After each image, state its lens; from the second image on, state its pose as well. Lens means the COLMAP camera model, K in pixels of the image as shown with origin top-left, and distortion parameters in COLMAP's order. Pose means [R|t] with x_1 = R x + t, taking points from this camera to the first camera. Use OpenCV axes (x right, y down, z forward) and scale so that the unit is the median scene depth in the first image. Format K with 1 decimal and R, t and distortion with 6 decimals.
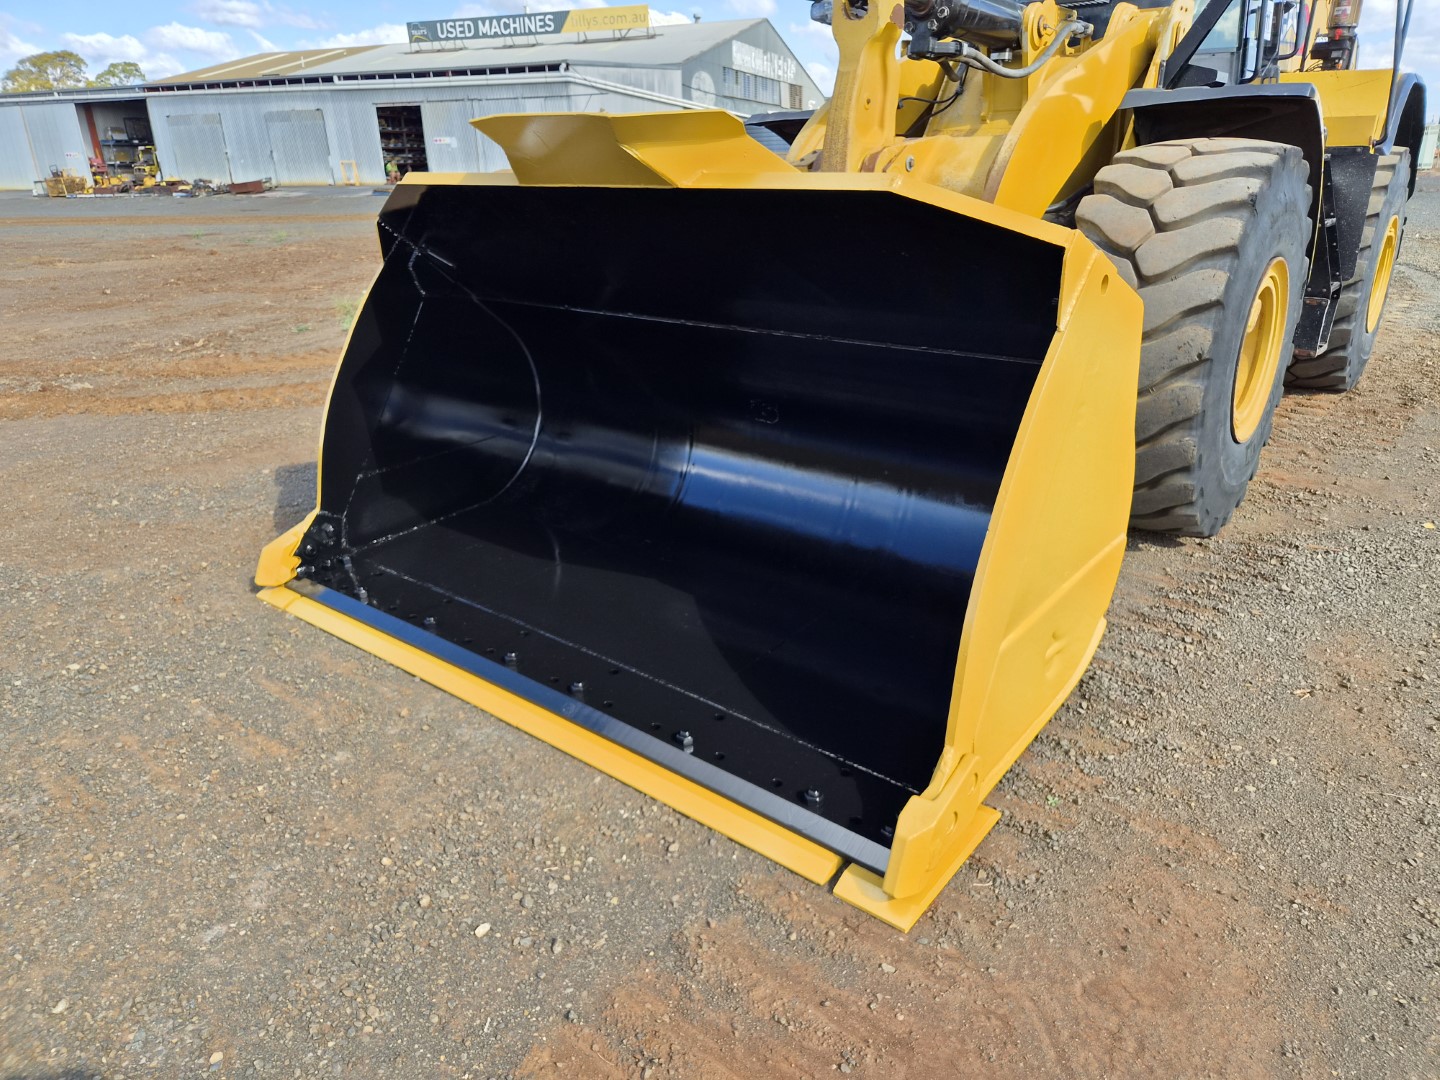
lens RADIAL K [[963.2, 0, 737.2], [0, 963.2, 543.1], [0, 0, 1]] dist [0.042634, -0.034854]
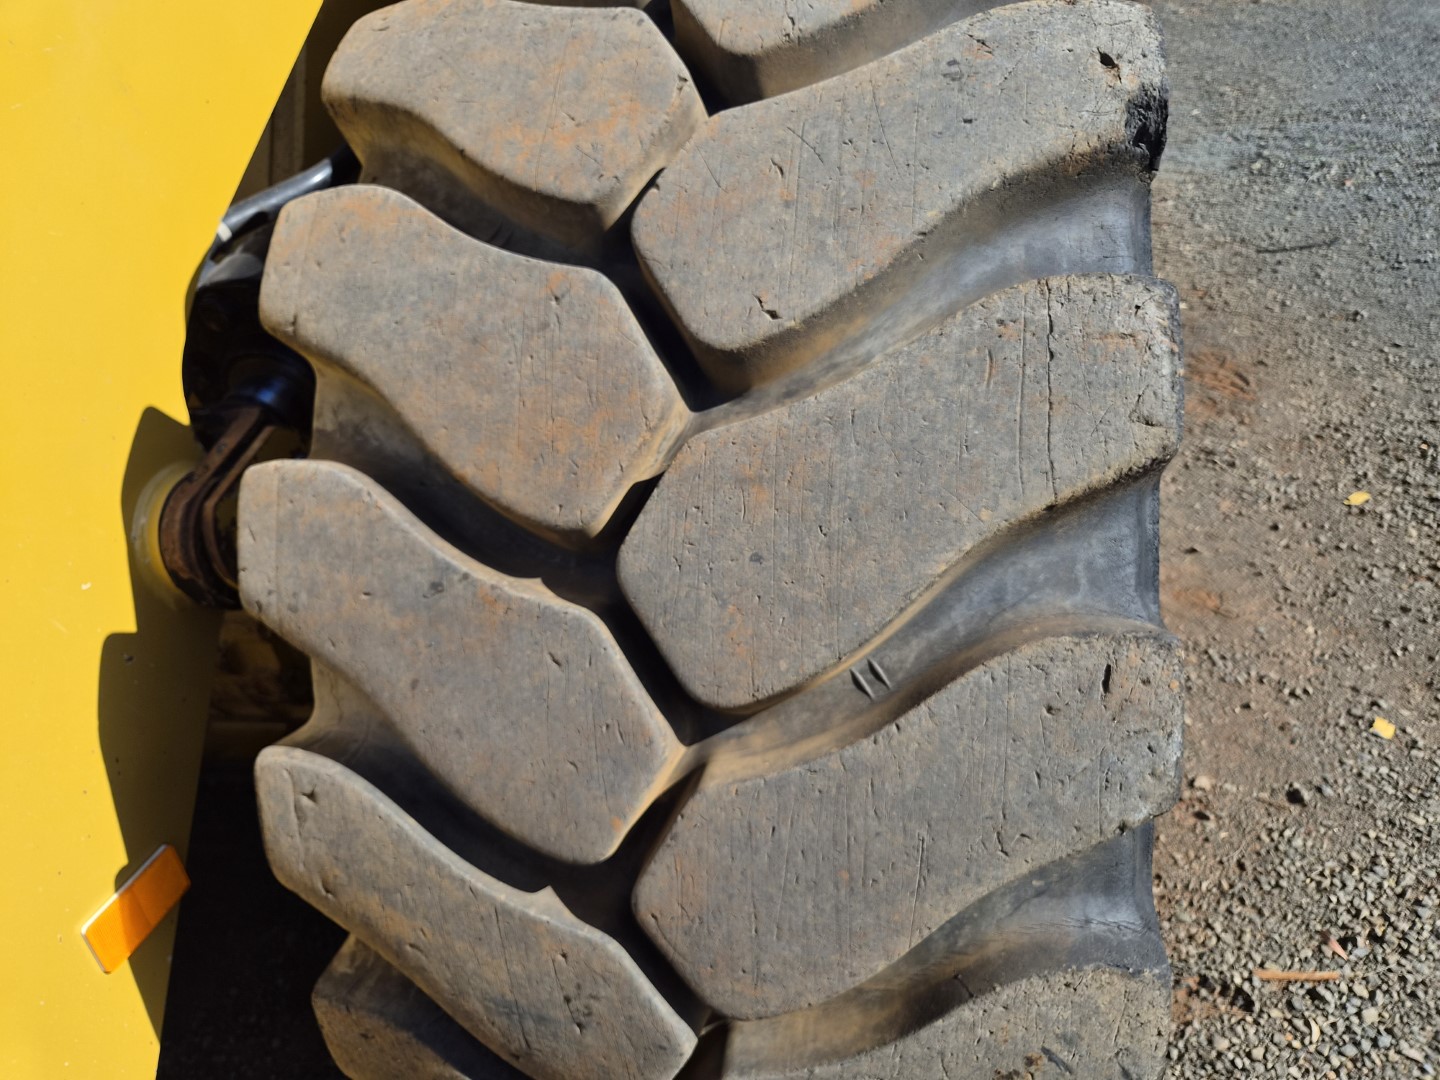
lens RADIAL K [[978.8, 0, 715.4], [0, 978.8, 535.0], [0, 0, 1]] dist [0.052706, -0.039971]
pose [[0.885776, -0.323096, 0.333183, 0.331900], [0.275777, 0.943818, 0.182085, -0.294354], [-0.373294, -0.069402, 0.925113, 0.751013]]
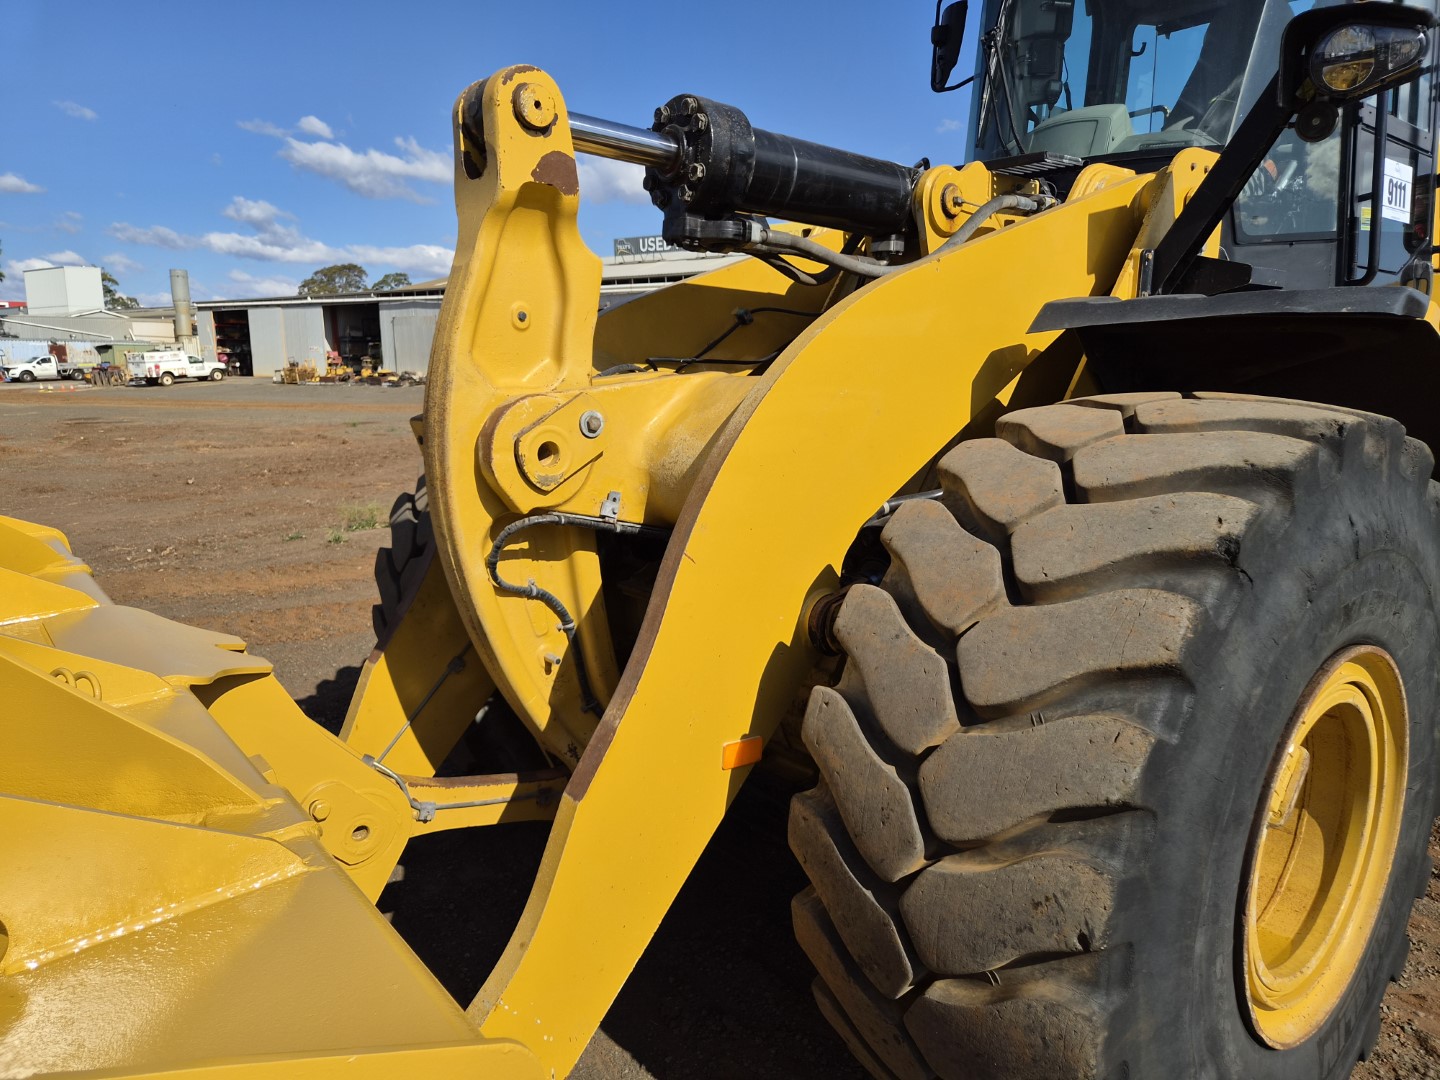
lens RADIAL K [[978.8, 0, 715.4], [0, 978.8, 535.0], [0, 0, 1]] dist [0.052706, -0.039971]
pose [[0.978111, 0.050198, -0.201940, 0.348574], [-0.088792, 0.978364, -0.186866, -0.227416], [0.188191, 0.200707, 0.961406, 0.483539]]
